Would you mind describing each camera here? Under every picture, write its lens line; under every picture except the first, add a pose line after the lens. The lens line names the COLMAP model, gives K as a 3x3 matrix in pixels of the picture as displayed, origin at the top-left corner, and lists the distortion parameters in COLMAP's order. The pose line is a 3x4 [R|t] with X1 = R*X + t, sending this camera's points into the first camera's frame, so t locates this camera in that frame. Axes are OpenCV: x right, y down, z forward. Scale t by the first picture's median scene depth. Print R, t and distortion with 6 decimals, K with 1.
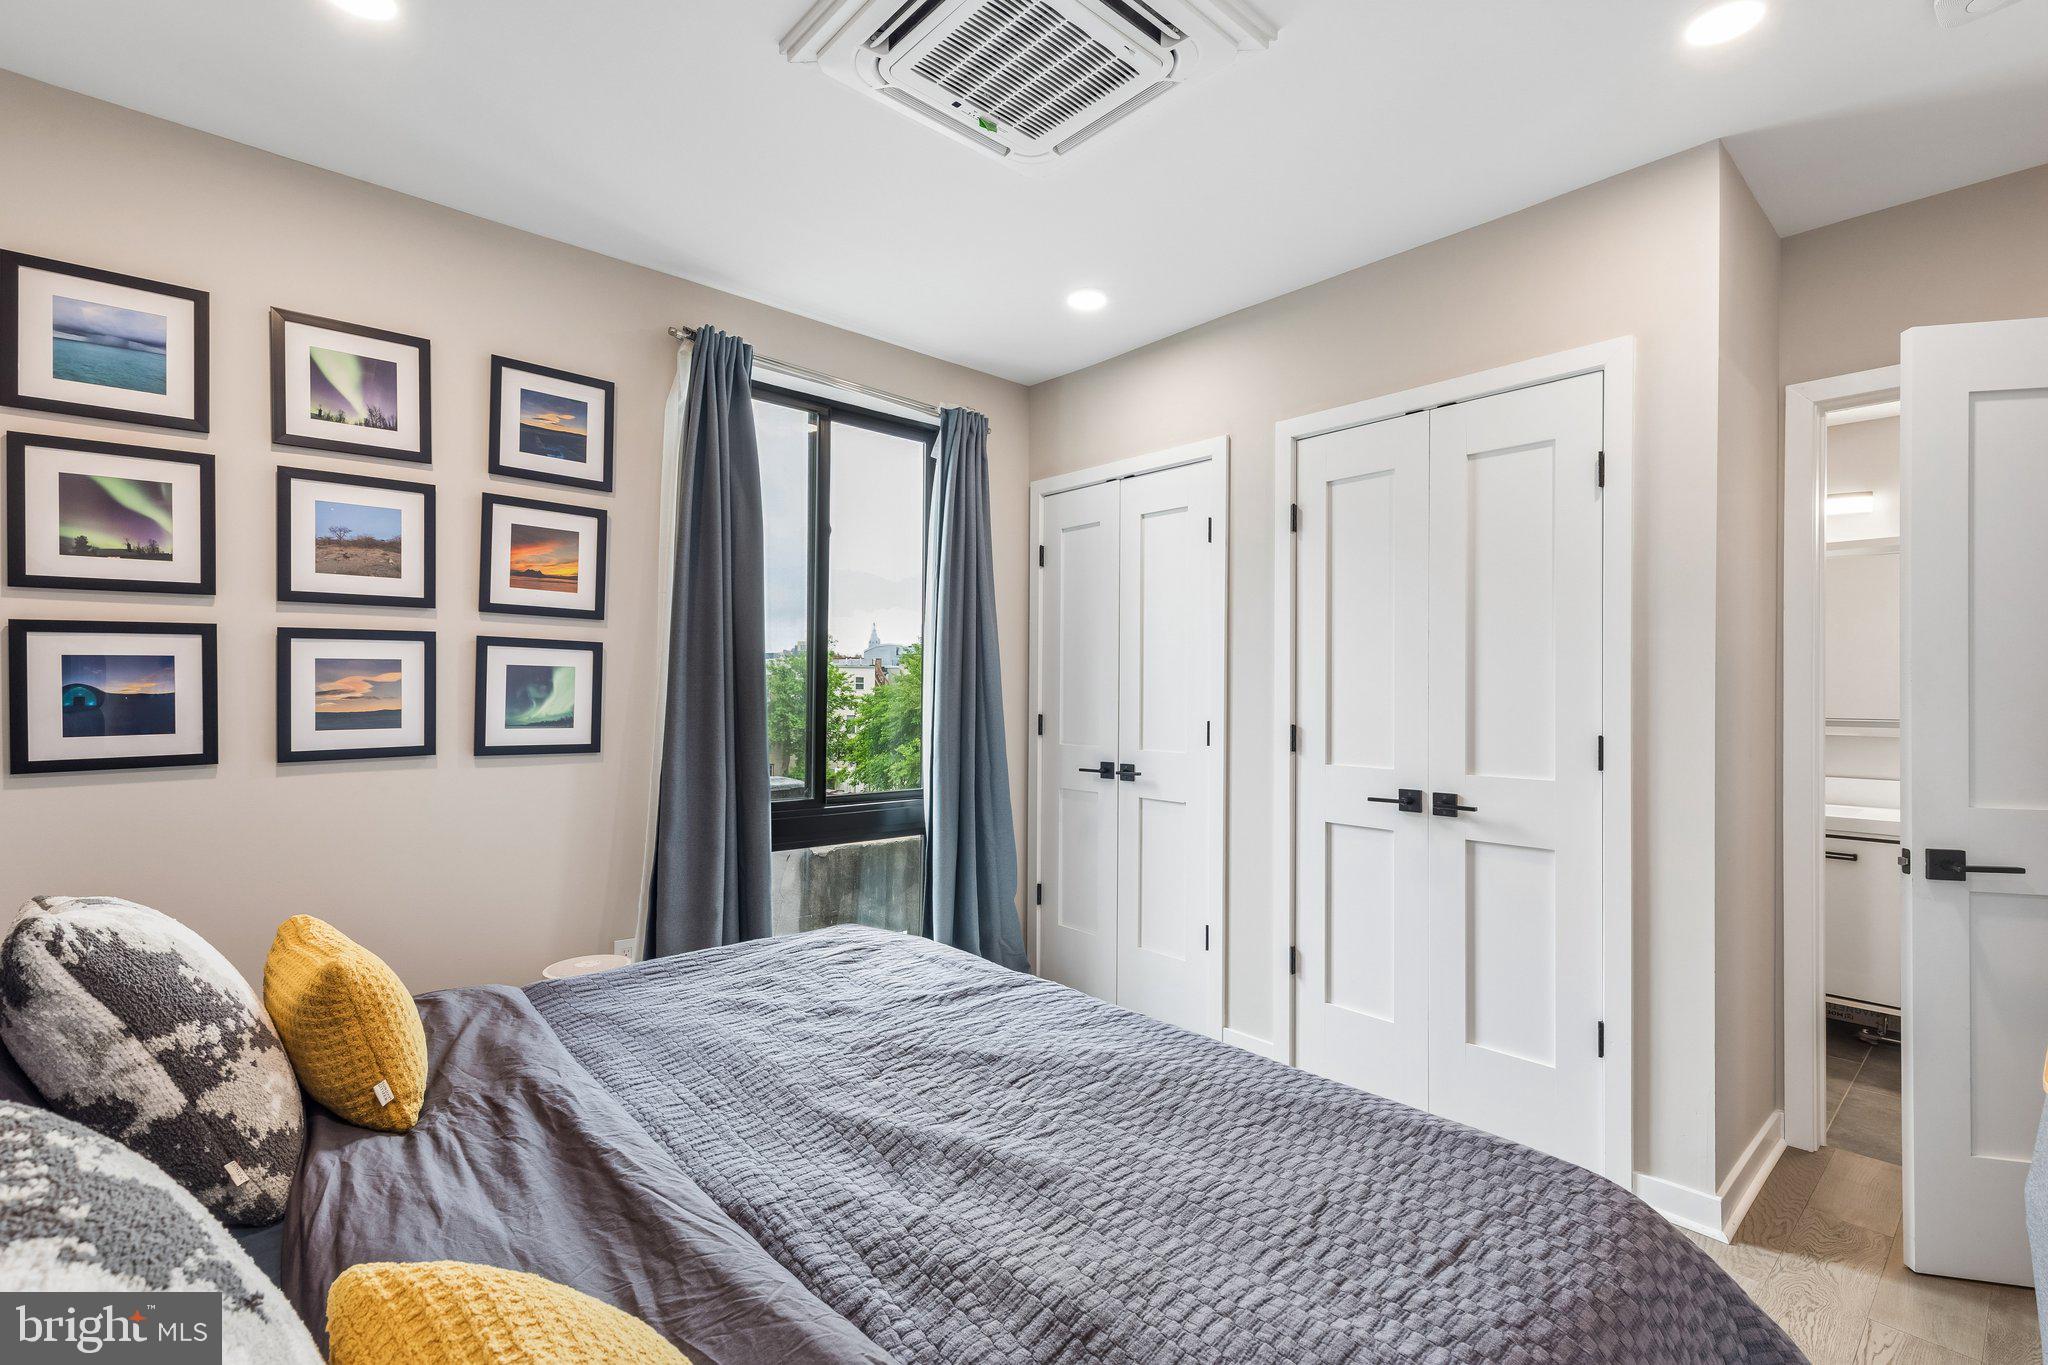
lens RADIAL K [[926.3, 0, 1025.7], [0, 926.3, 684.6], [0, 0, 1]] dist [0.007038, 0.001607]
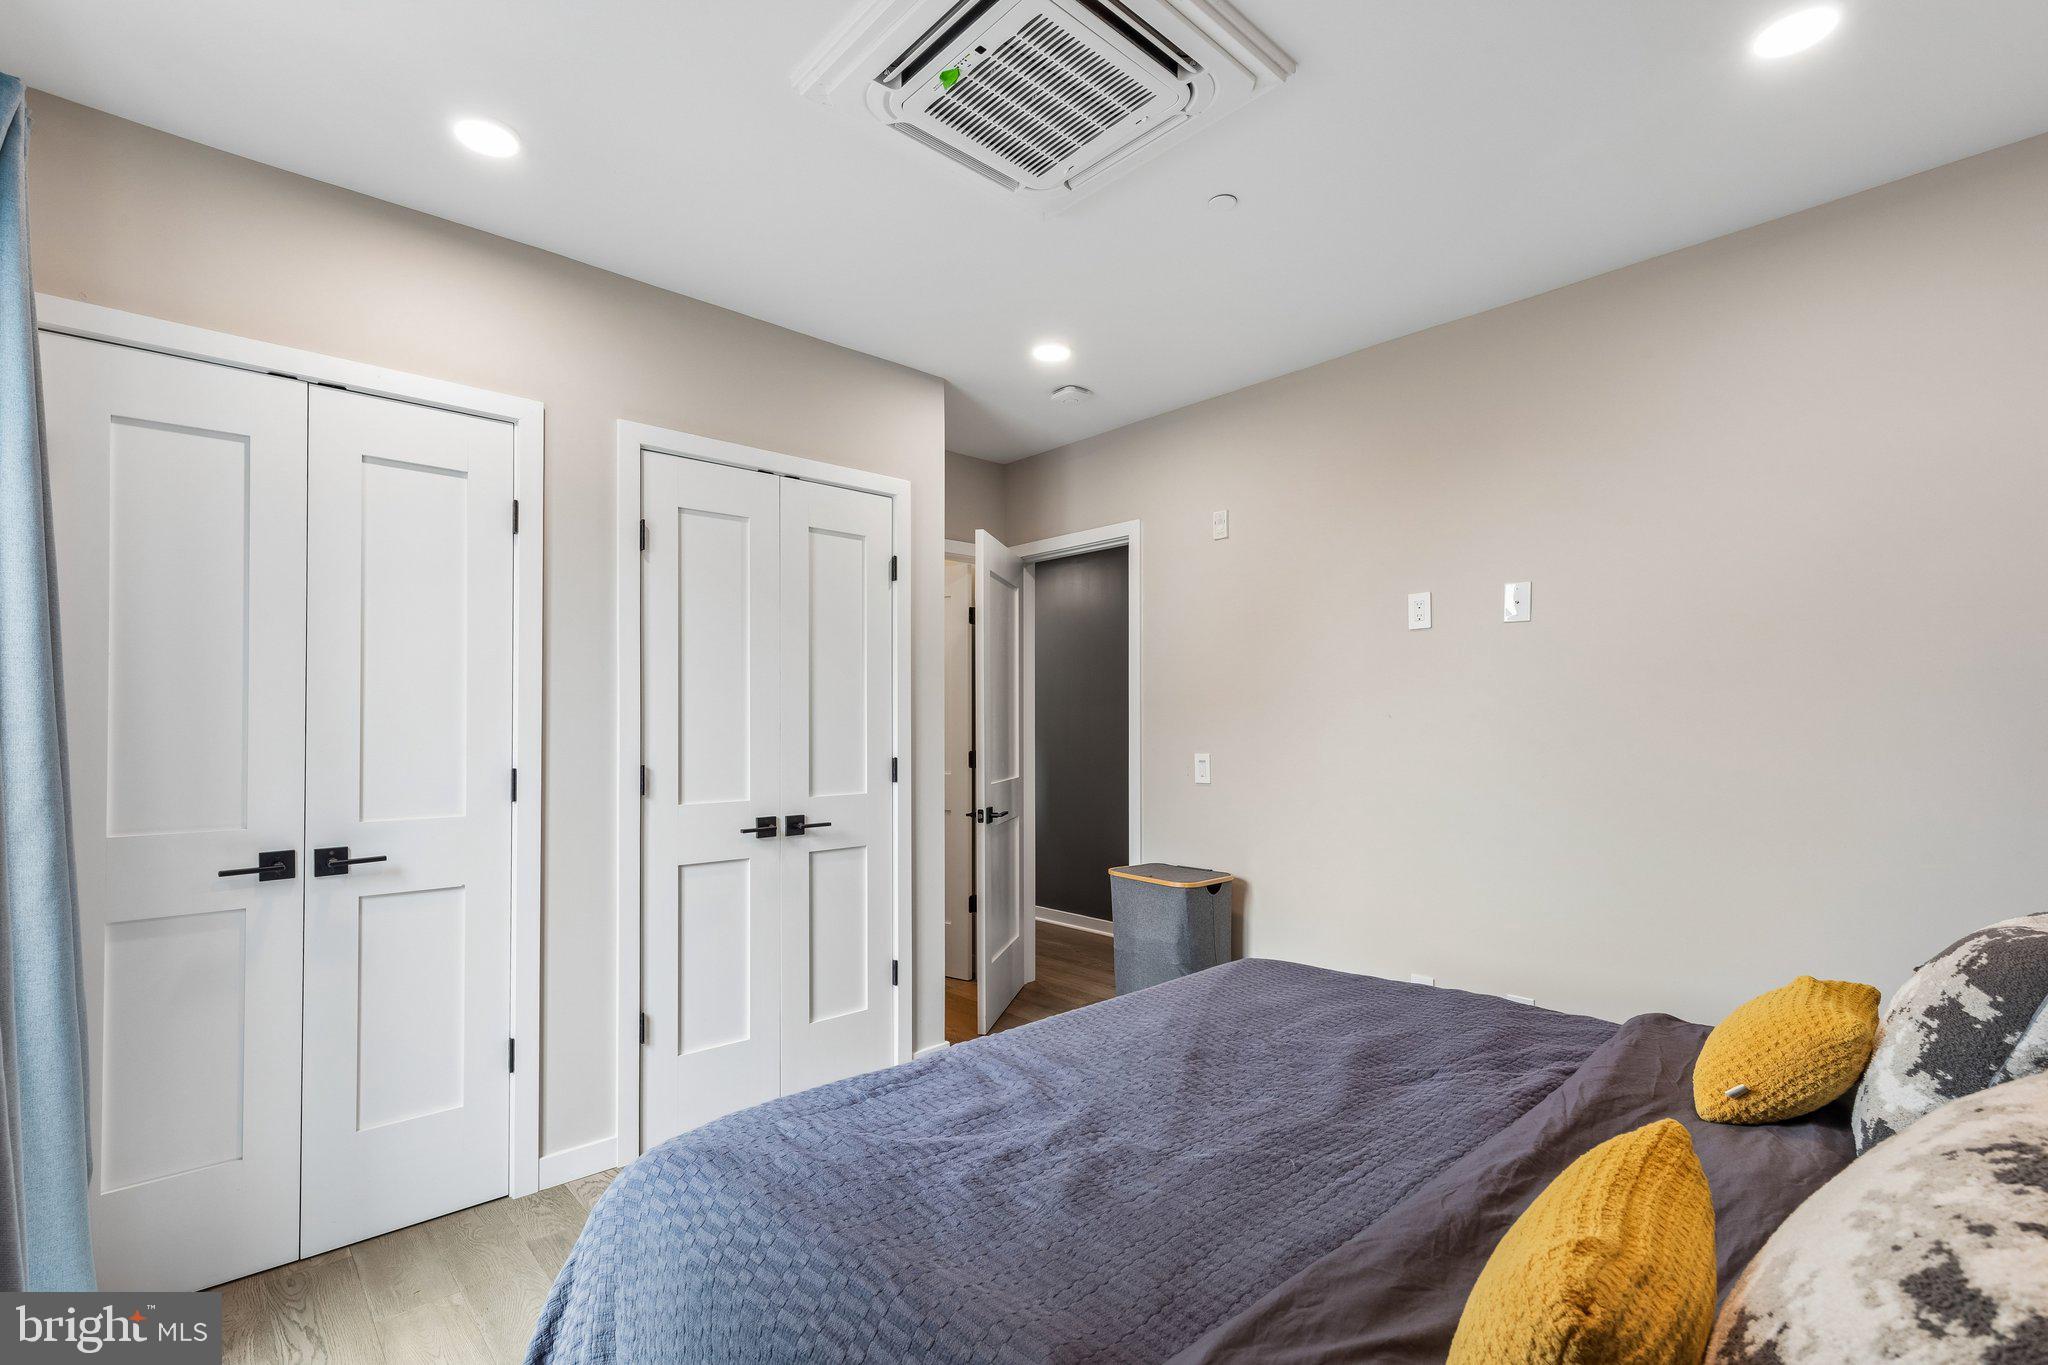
lens RADIAL K [[926.3, 0, 1026.5], [0, 926.3, 722.4], [0, 0, 1]] dist [0.007038, 0.001607]
pose [[-0.011165, -0.014349, 0.999835, -0.688974], [-0.012090, 0.999826, 0.014214, -0.018422], [-0.999865, -0.011929, -0.011336, 0.710432]]
